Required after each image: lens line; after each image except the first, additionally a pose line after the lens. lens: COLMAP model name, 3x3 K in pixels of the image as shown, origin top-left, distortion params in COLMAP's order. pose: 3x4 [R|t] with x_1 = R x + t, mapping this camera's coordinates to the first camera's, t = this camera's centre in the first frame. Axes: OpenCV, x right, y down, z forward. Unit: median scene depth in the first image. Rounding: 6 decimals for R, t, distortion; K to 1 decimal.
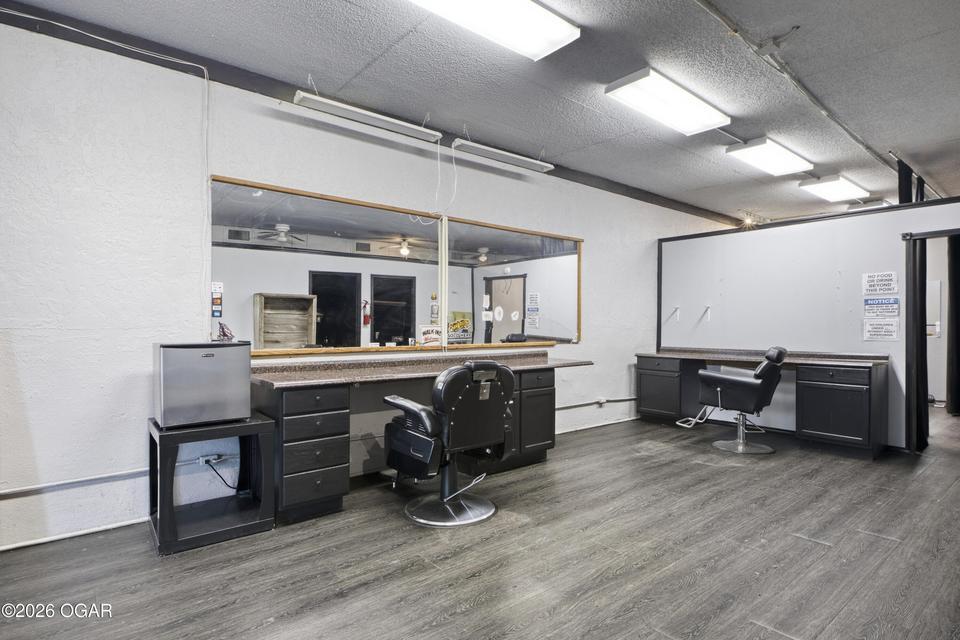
lens RADIAL K [[497.4, 0, 479.9], [0, 497.4, 319.8], [0, 0, 1]] dist [-0.000687, -0.000506]
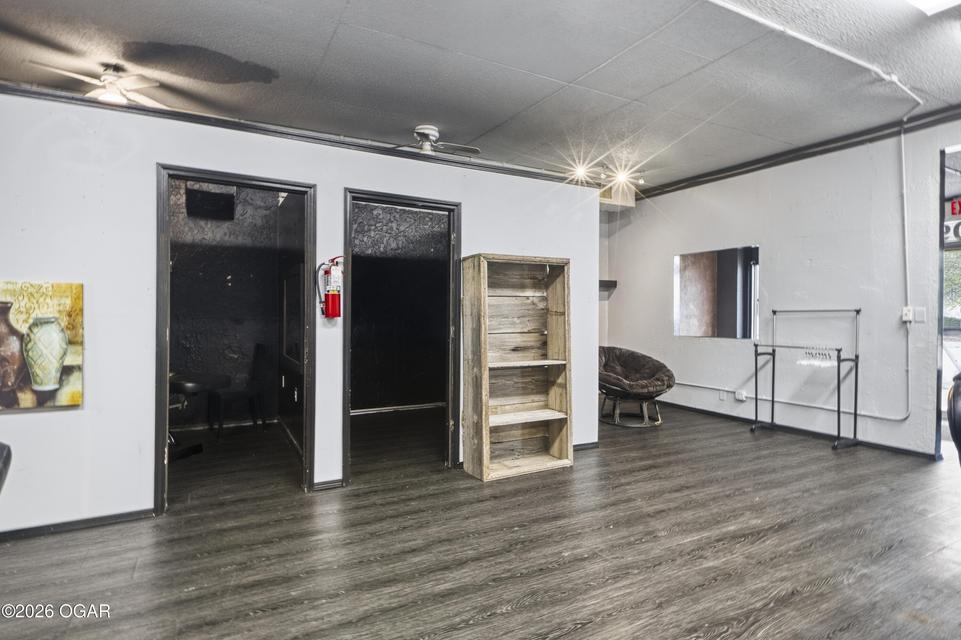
lens RADIAL K [[497.9, 0, 479.6], [0, 497.9, 316.9], [0, 0, 1]] dist [-0.000687, -0.000506]
pose [[-0.980903, -0.009513, 0.194265, 0.575138], [-0.009438, 0.999955, 0.001310, 0.024657], [-0.194268, -0.000548, -0.980948, 1.972839]]
